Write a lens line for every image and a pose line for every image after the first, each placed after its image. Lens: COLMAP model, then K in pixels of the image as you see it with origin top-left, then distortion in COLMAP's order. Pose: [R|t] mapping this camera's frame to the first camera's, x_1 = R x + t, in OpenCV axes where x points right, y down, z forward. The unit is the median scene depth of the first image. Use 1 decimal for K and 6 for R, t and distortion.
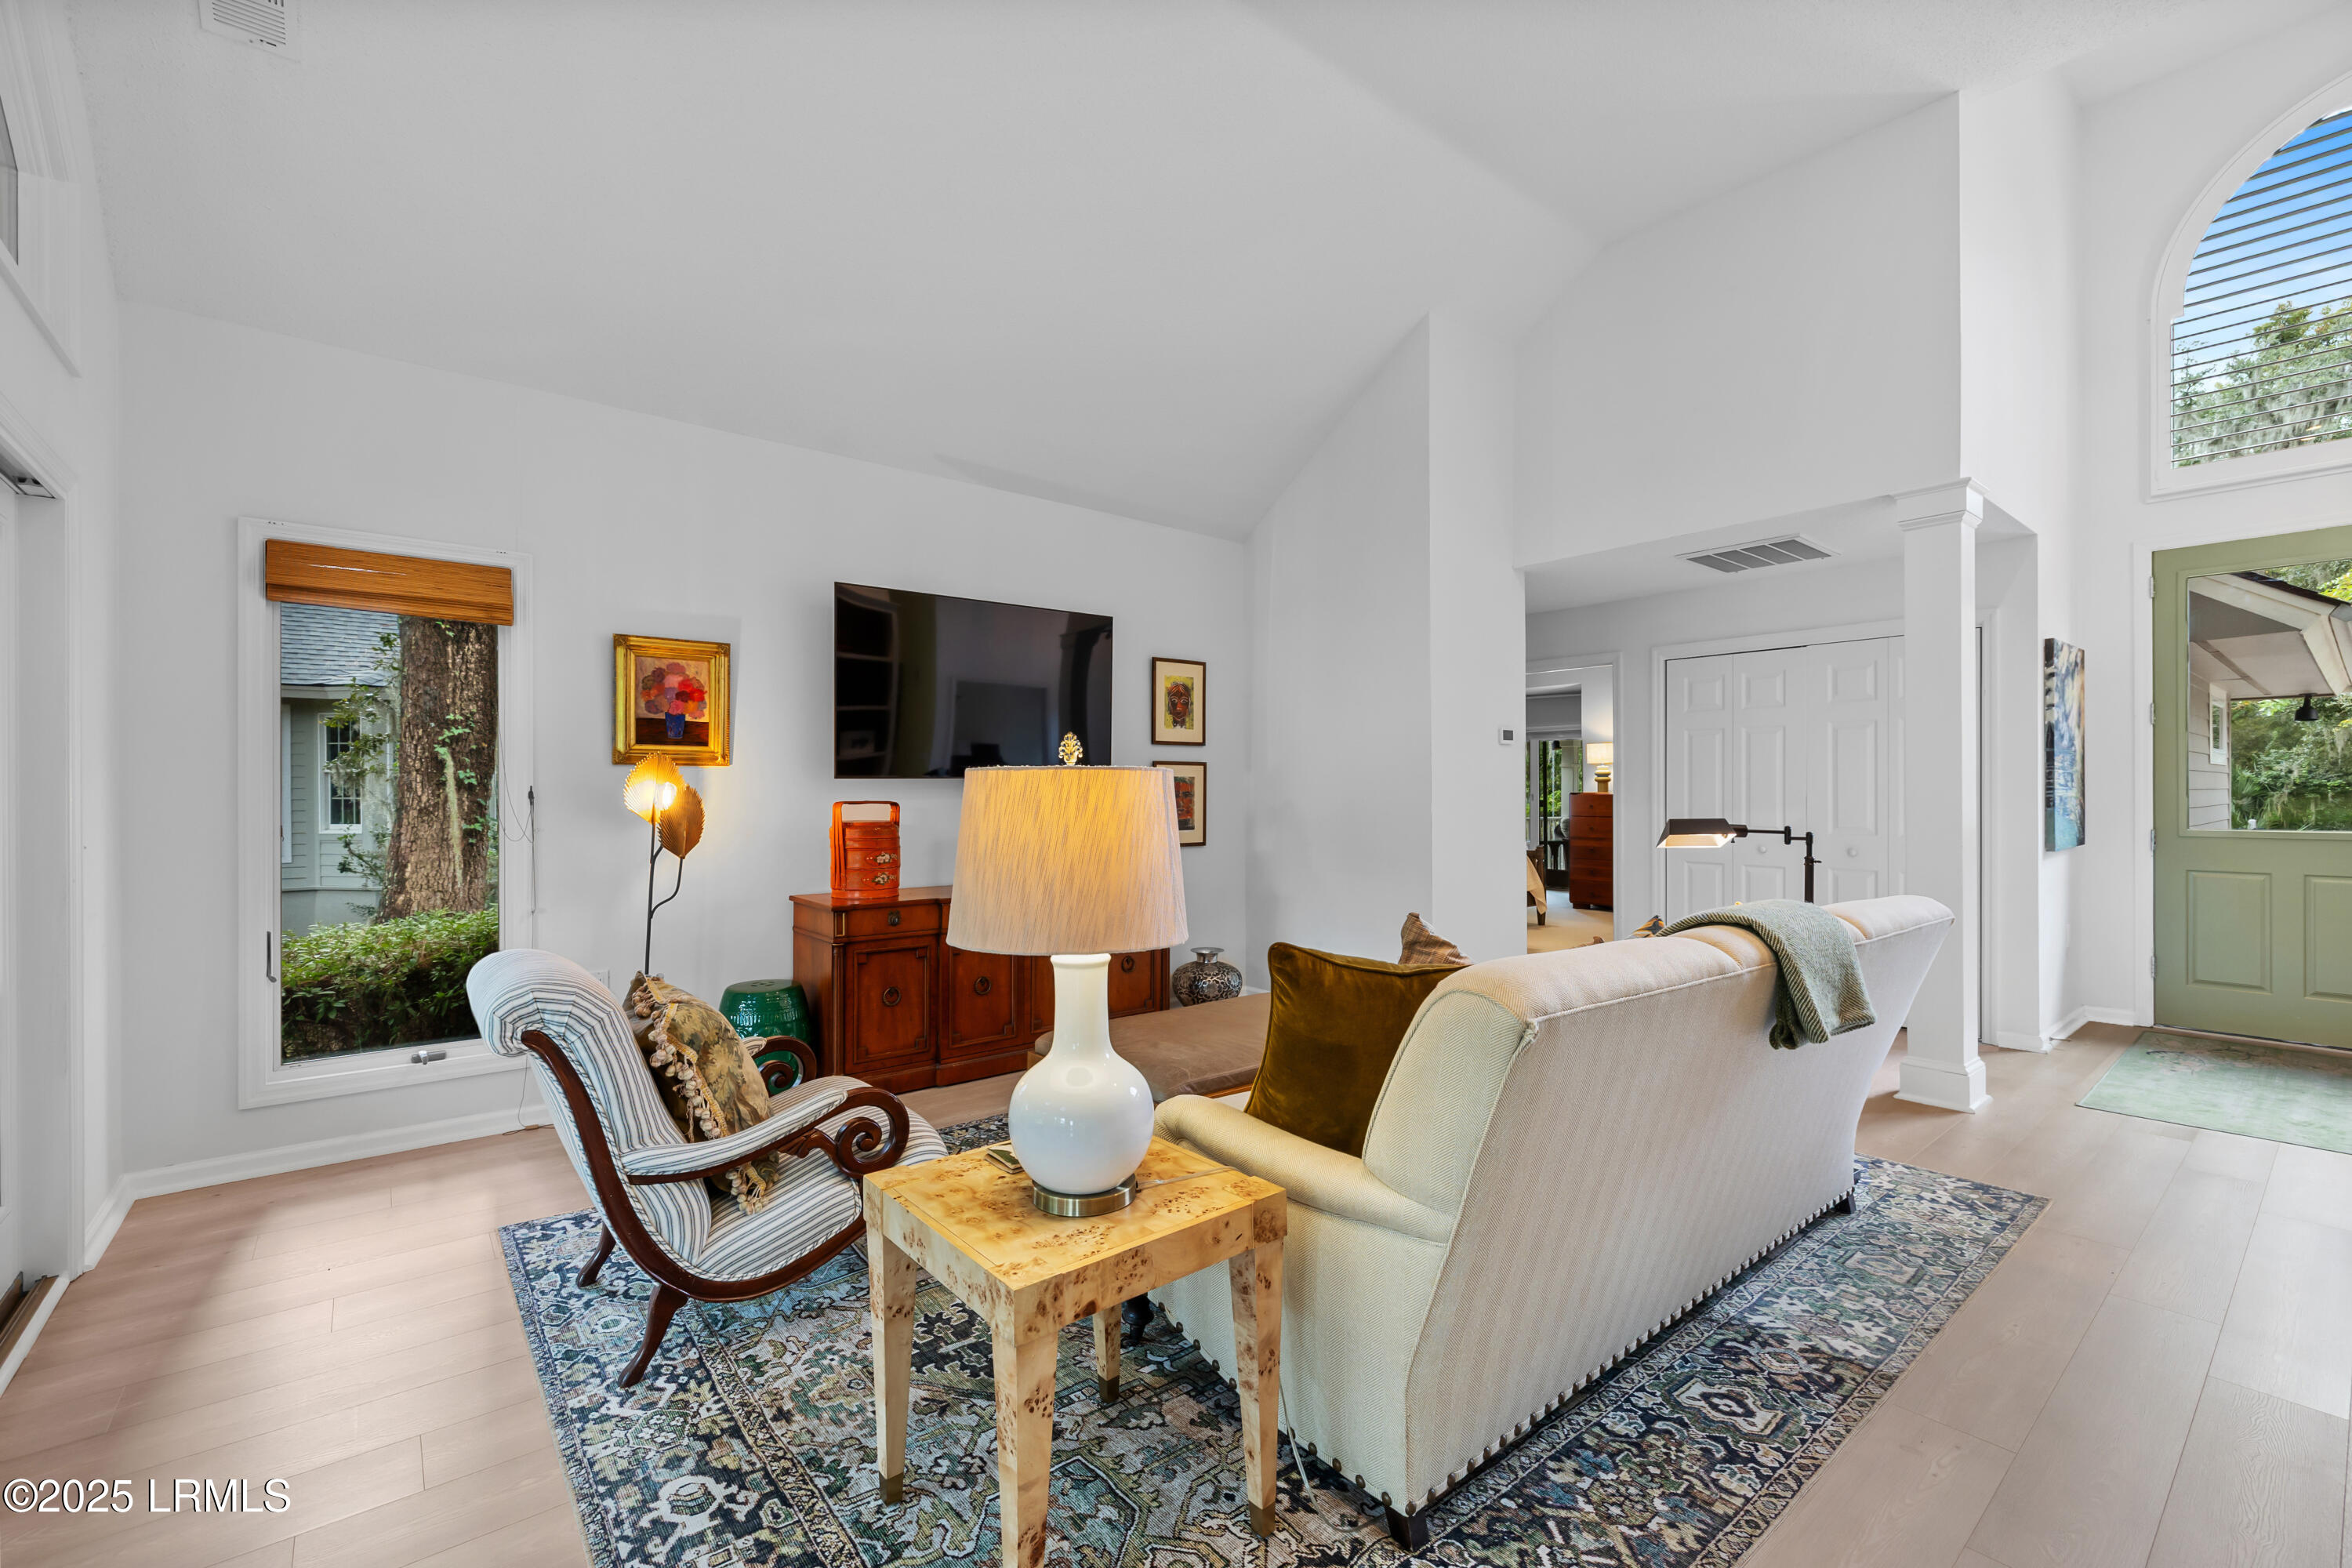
lens RADIAL K [[994.4, 0, 1163.0], [0, 994.4, 785.2], [0, 0, 1]] dist [0.006533, -0.002540]
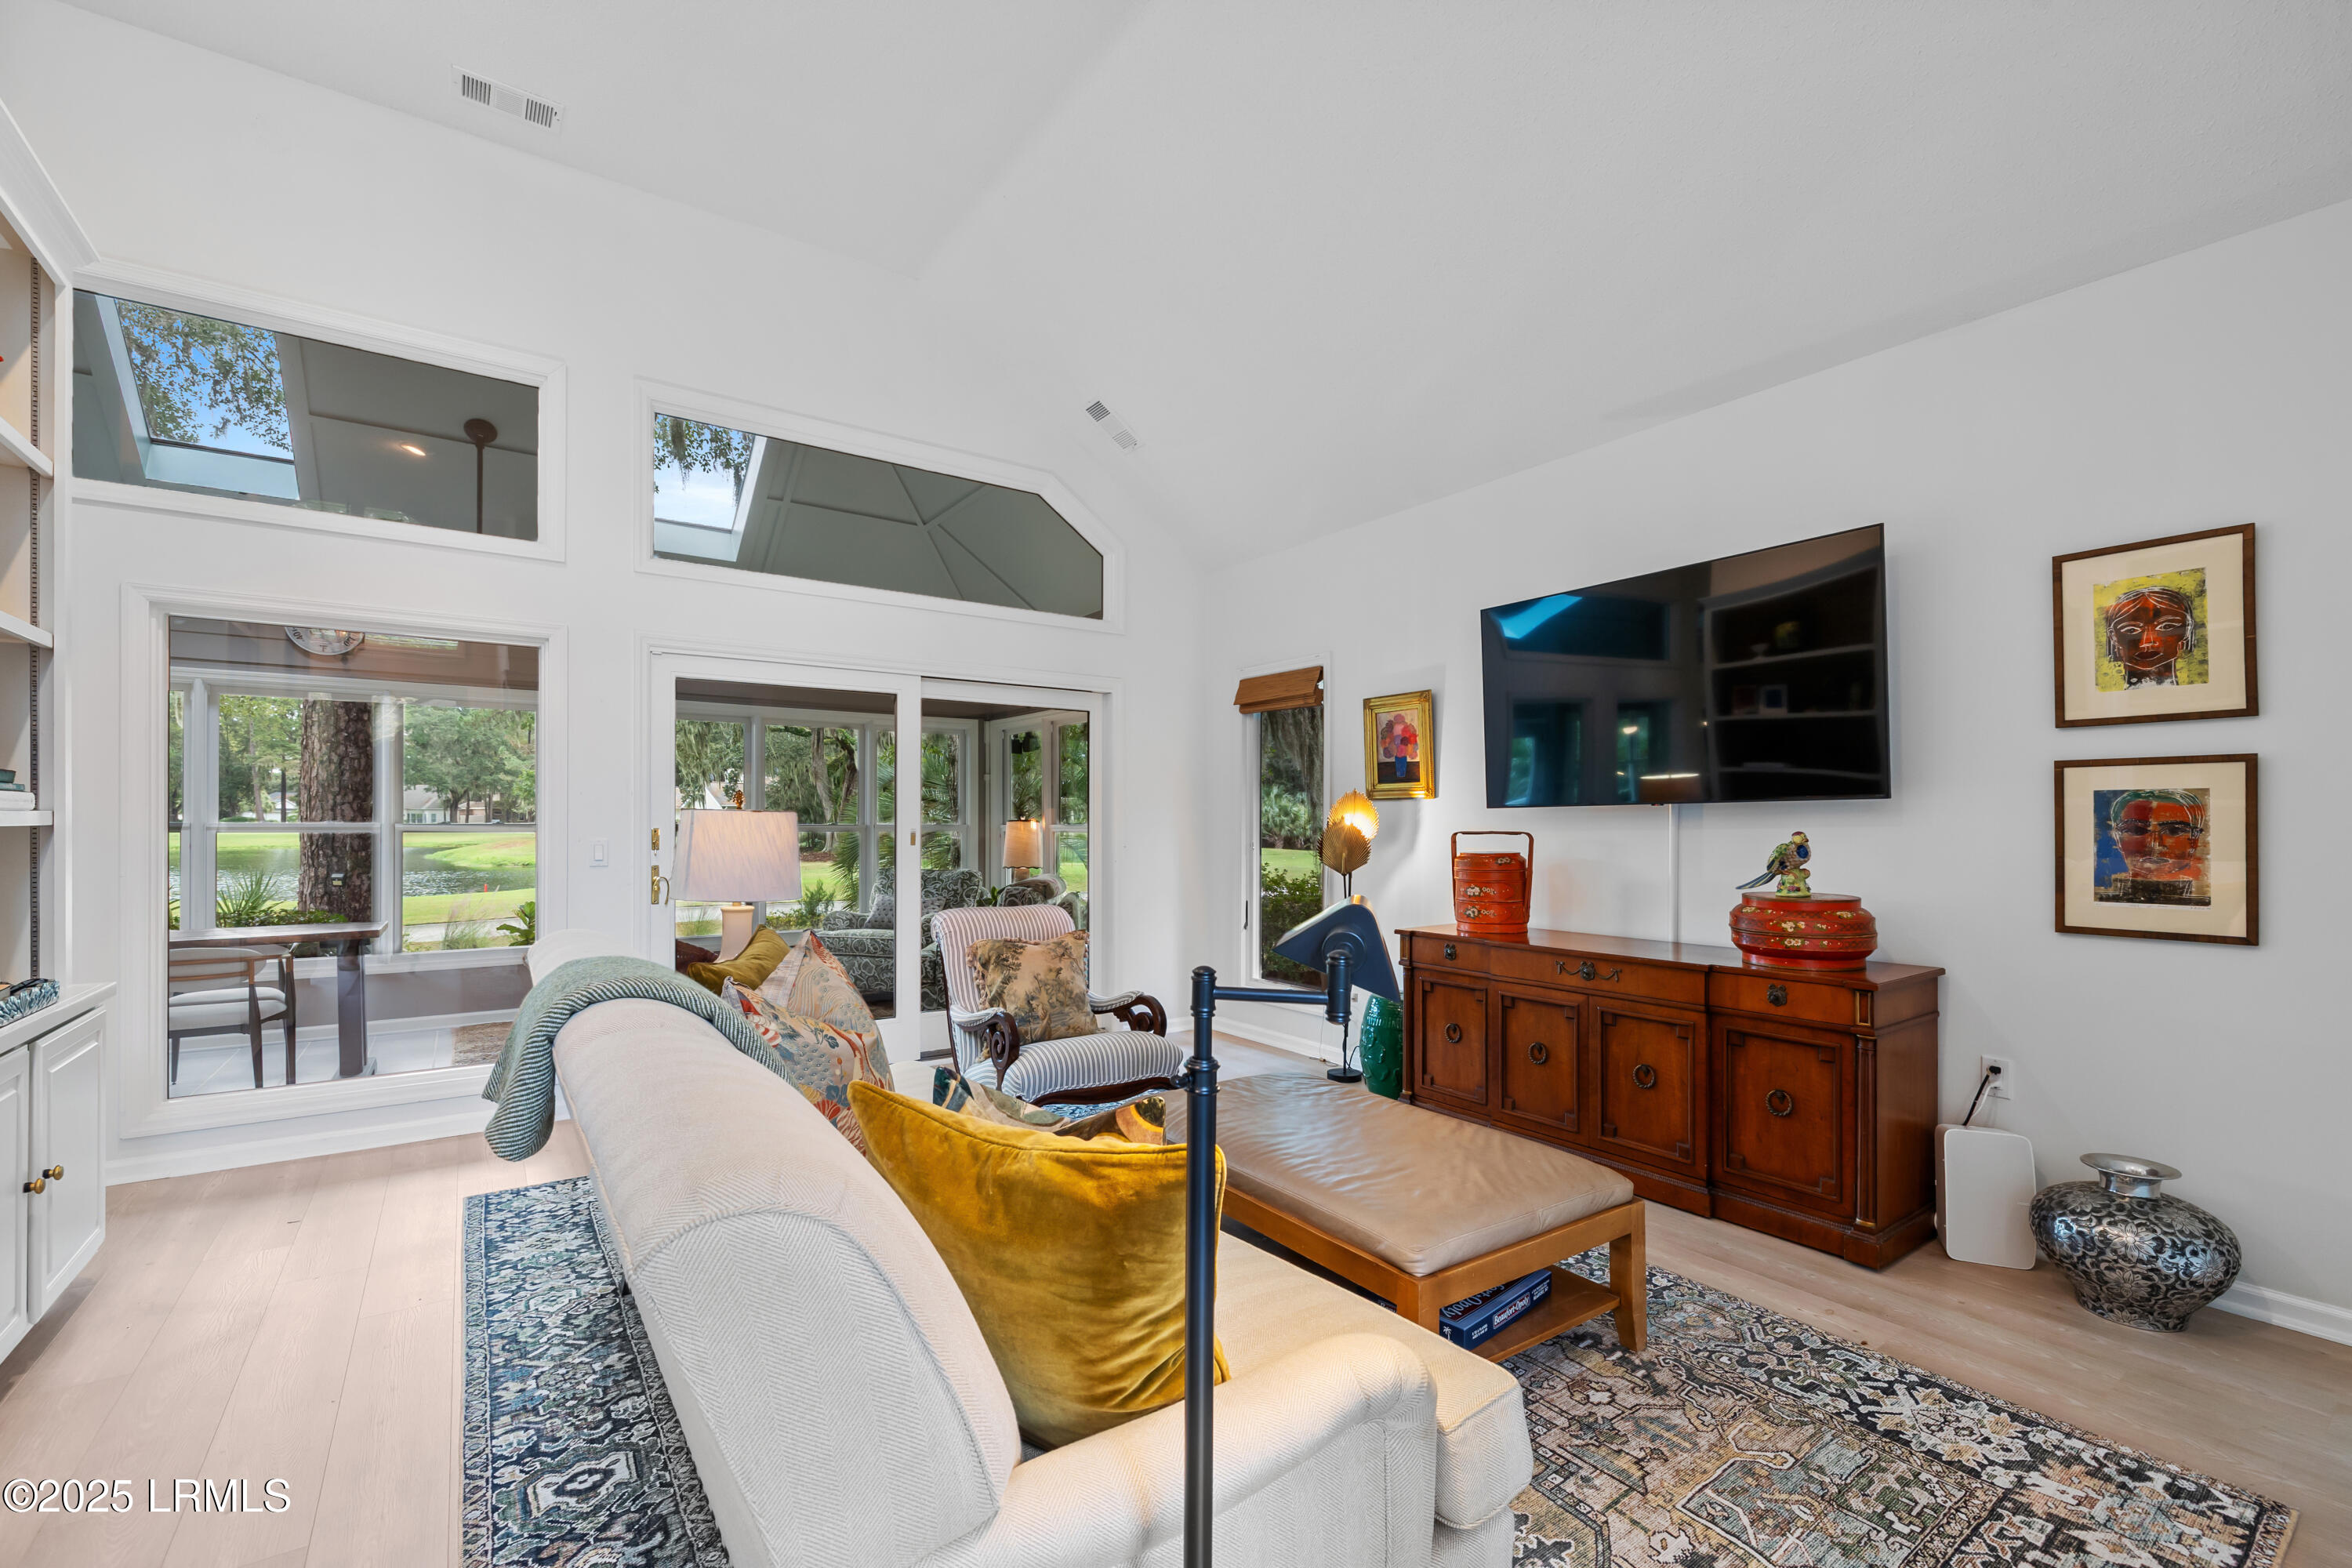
lens RADIAL K [[994.4, 0, 1163.5], [0, 994.4, 820.4], [0, 0, 1]] dist [0.006533, -0.002540]
pose [[-0.064821, -0.002012, -0.997895, 1.015604], [0.005319, 0.999983, -0.002362, 0.008631], [0.997883, -0.005461, -0.064809, 1.116003]]
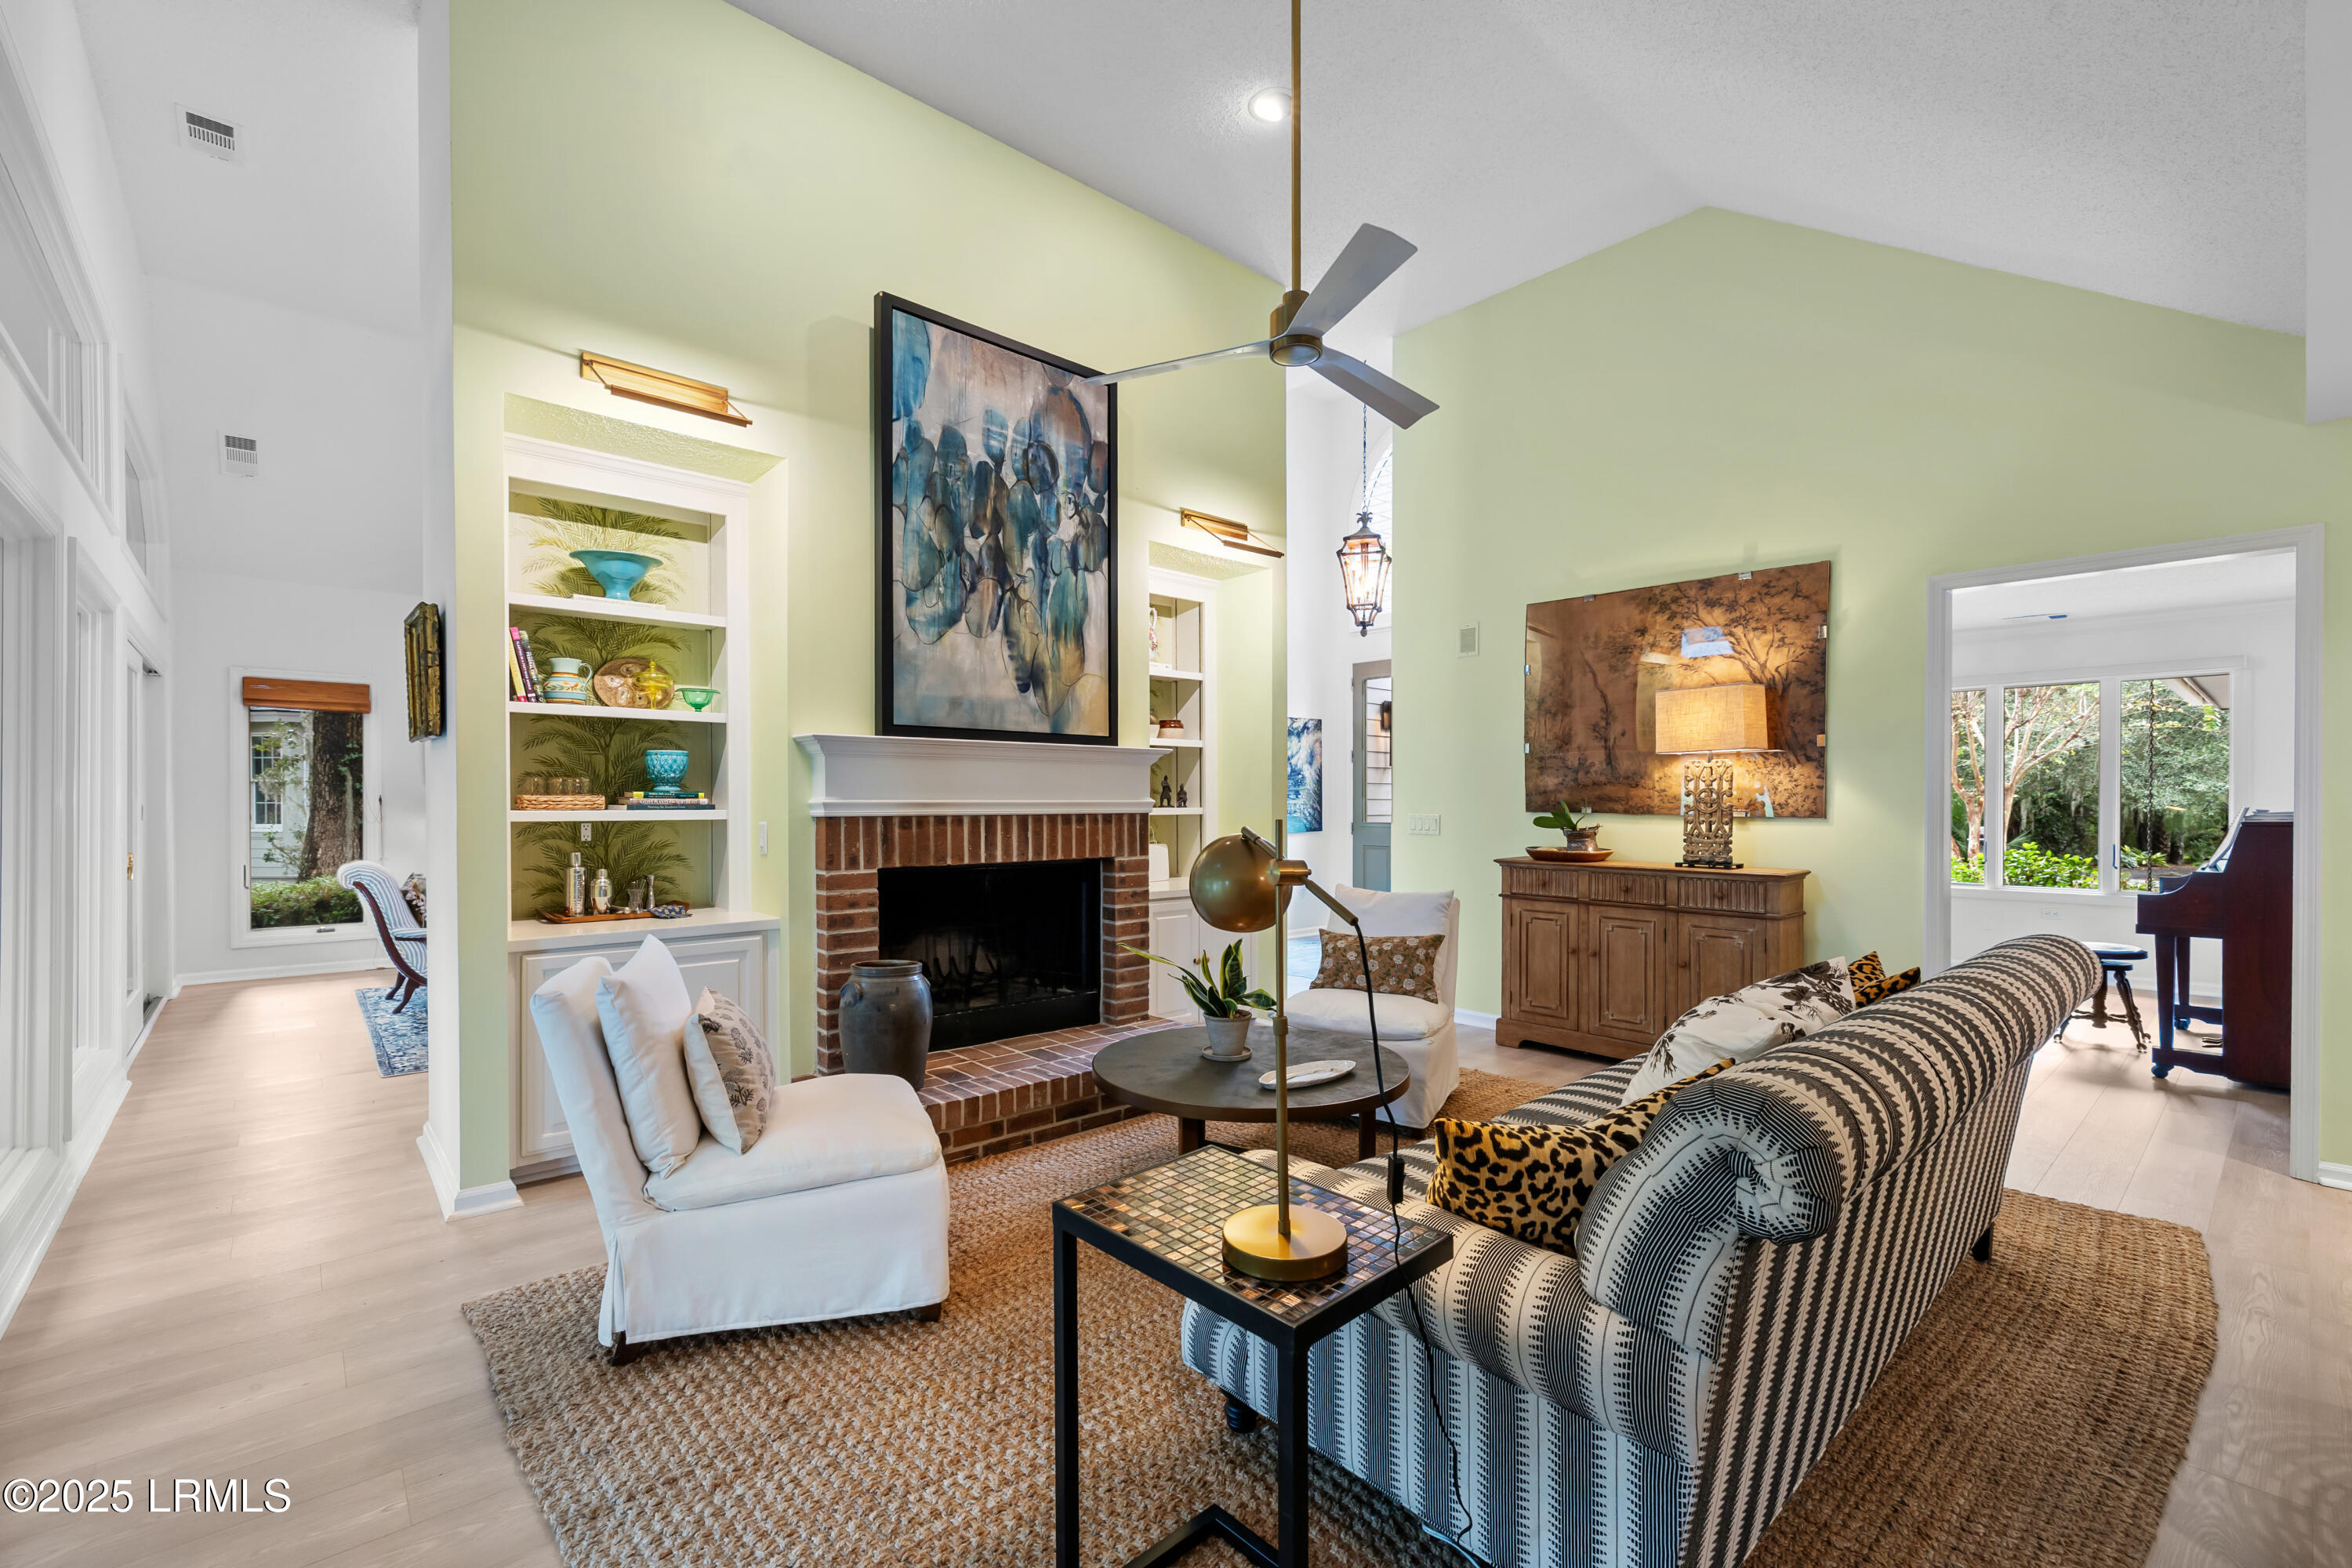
lens RADIAL K [[971.9, 0, 1154.1], [0, 971.9, 803.1], [0, 0, 1]] dist [-0.000180, 0.000216]
pose [[0.998302, 0.003292, 0.058152, 0.987170], [-0.003838, 0.999950, 0.009275, -0.010479], [-0.058118, -0.009483, 0.998265, -1.271250]]
